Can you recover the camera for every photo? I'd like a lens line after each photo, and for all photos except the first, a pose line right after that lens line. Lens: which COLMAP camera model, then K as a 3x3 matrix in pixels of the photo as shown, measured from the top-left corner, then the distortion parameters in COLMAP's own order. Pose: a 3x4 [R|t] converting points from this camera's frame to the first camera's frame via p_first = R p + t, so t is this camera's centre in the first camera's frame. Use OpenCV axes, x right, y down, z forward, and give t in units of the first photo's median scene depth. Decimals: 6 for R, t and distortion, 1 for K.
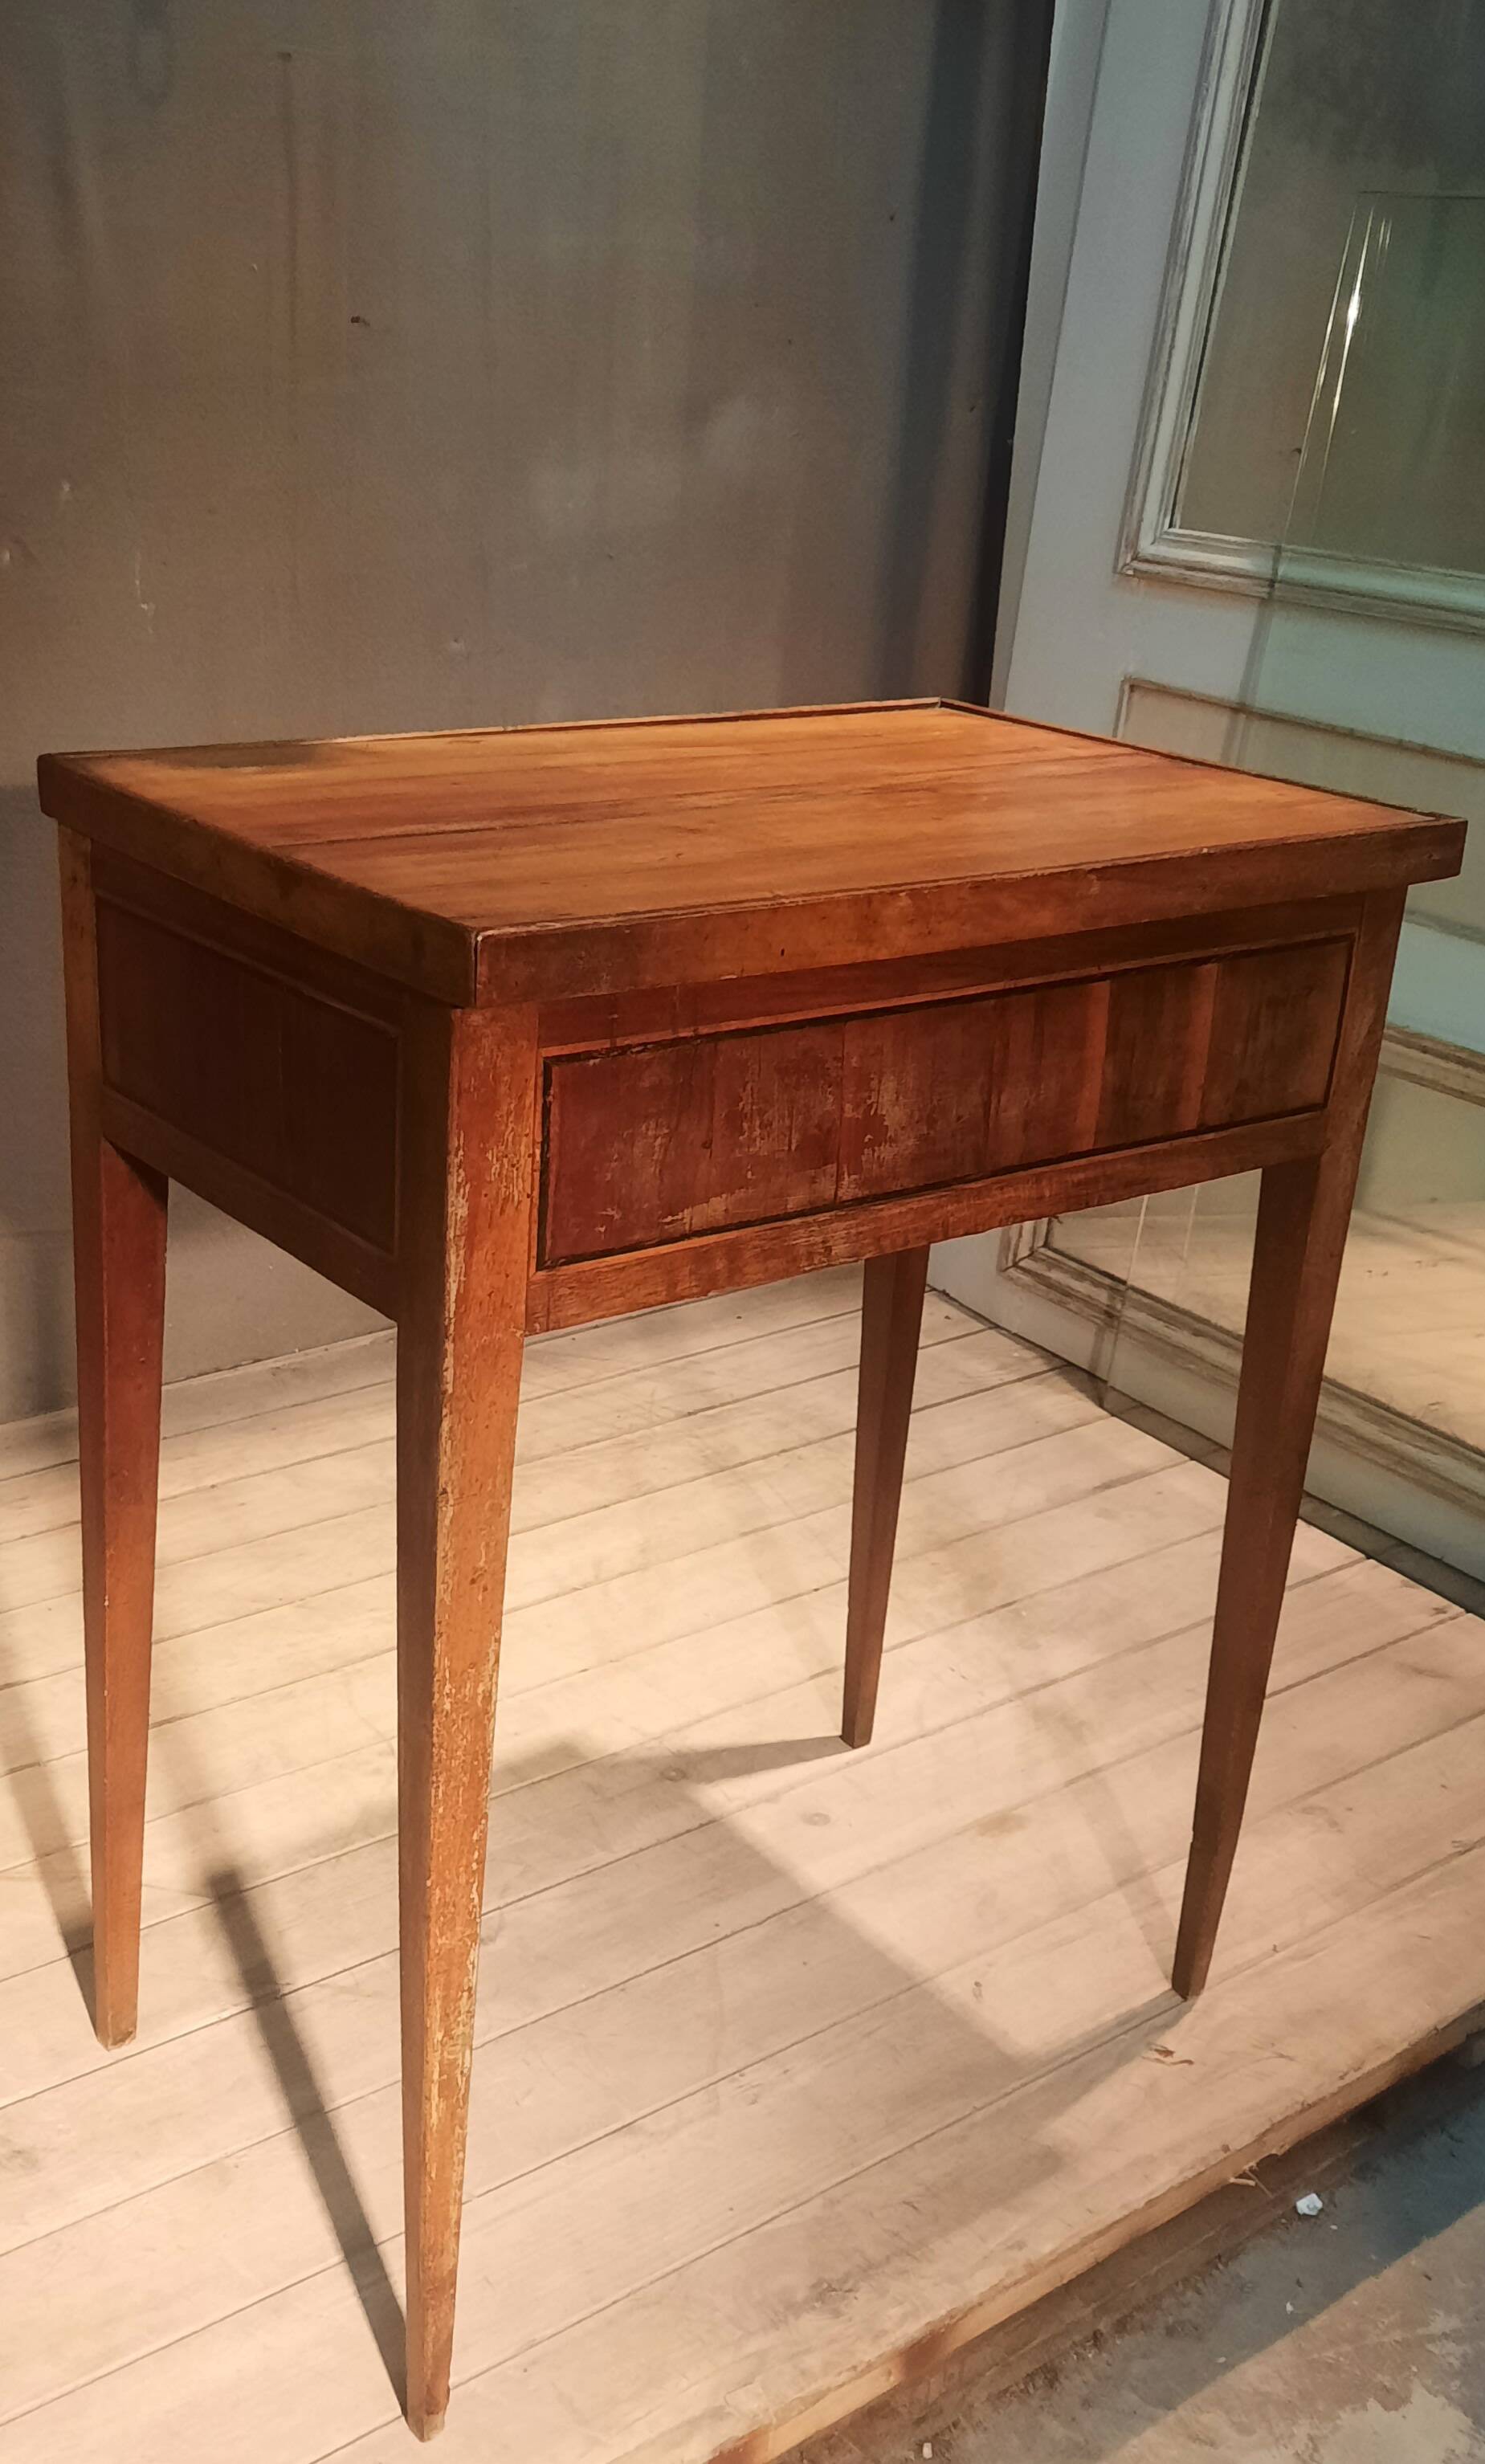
lens RADIAL K [[2416.9, 0, 776.4], [0, 2416.9, 1172.0], [0, 0, 1]] dist [0.044799, 0.000000]
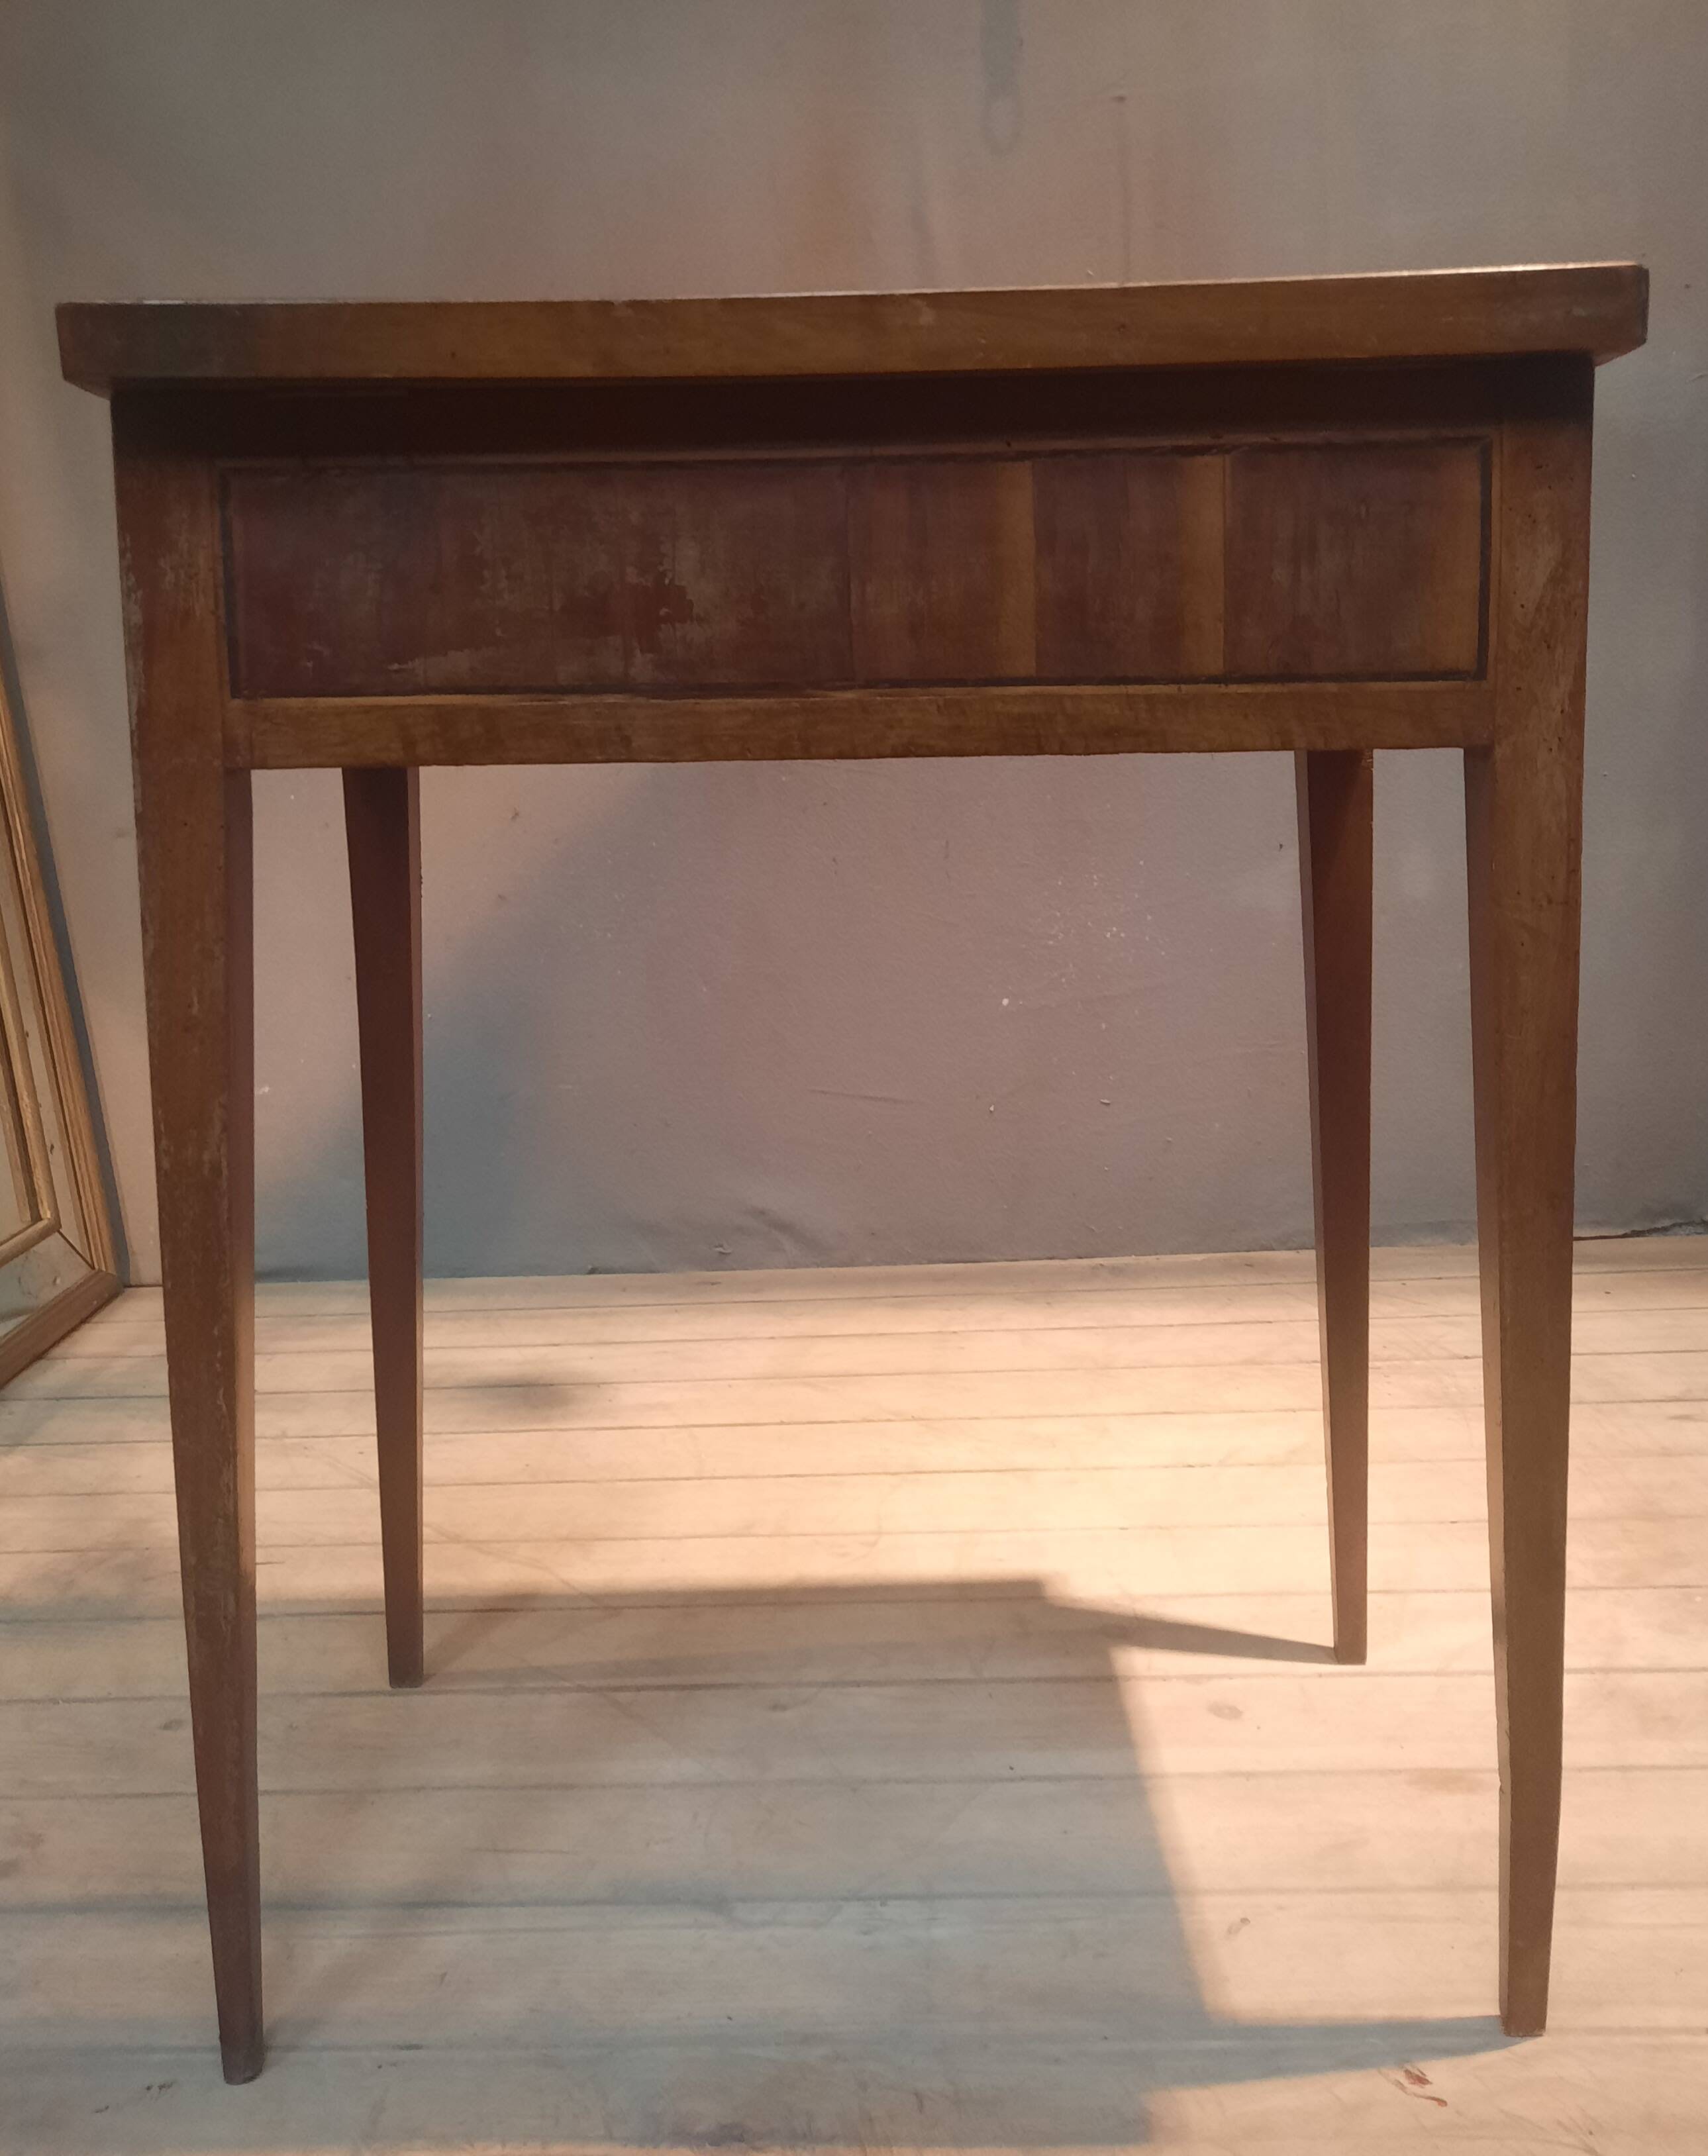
lens RADIAL K [[2008.0, 0, 876.5], [0, 2008.0, 873.0], [0, 0, 1]] dist [0.023409, 0.000000]
pose [[0.775229, -0.025948, -0.631147, 0.396588], [-0.133390, 0.969901, -0.203715, 0.154868], [0.617436, 0.242114, 0.748434, 0.359583]]
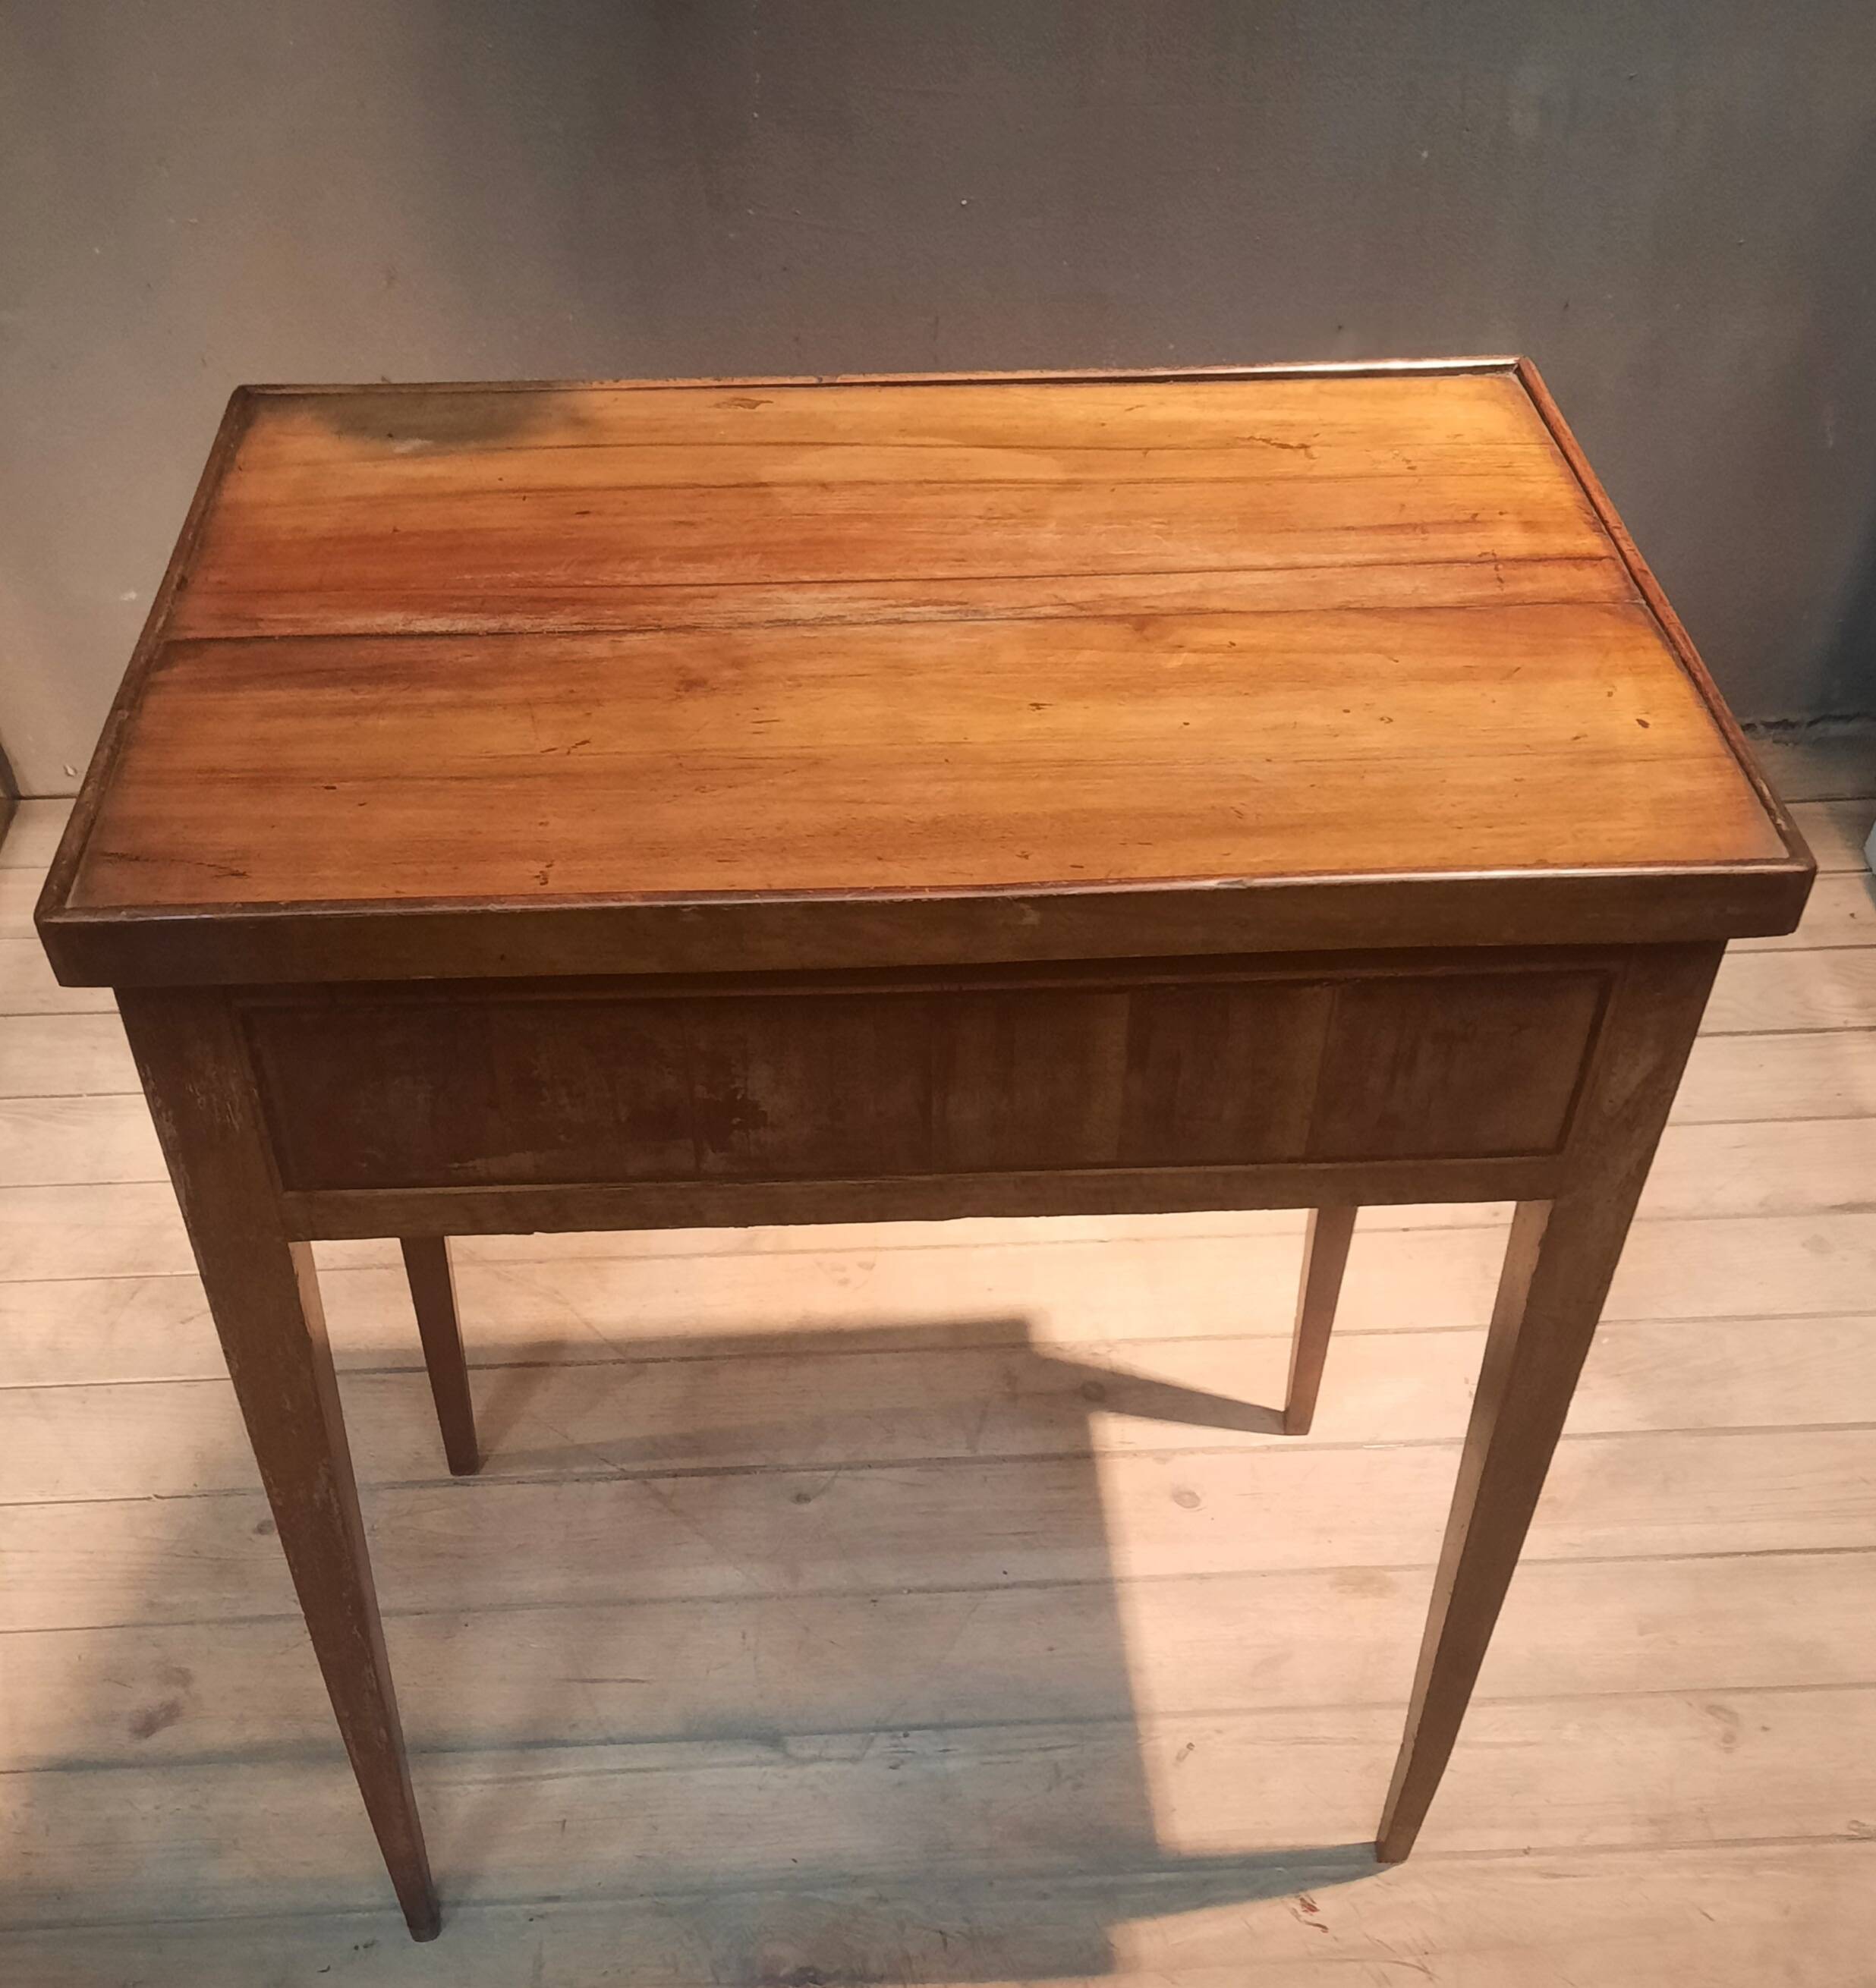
lens RADIAL K [[2293.6, 0, 970.1], [0, 2293.6, 1175.2], [0, 0, 1]] dist [0.041788, 0.000000]
pose [[0.822084, 0.357770, -0.442921, 0.331340], [-0.155031, 0.889181, 0.430491, -0.251820], [0.547854, -0.285233, 0.786447, 0.279274]]
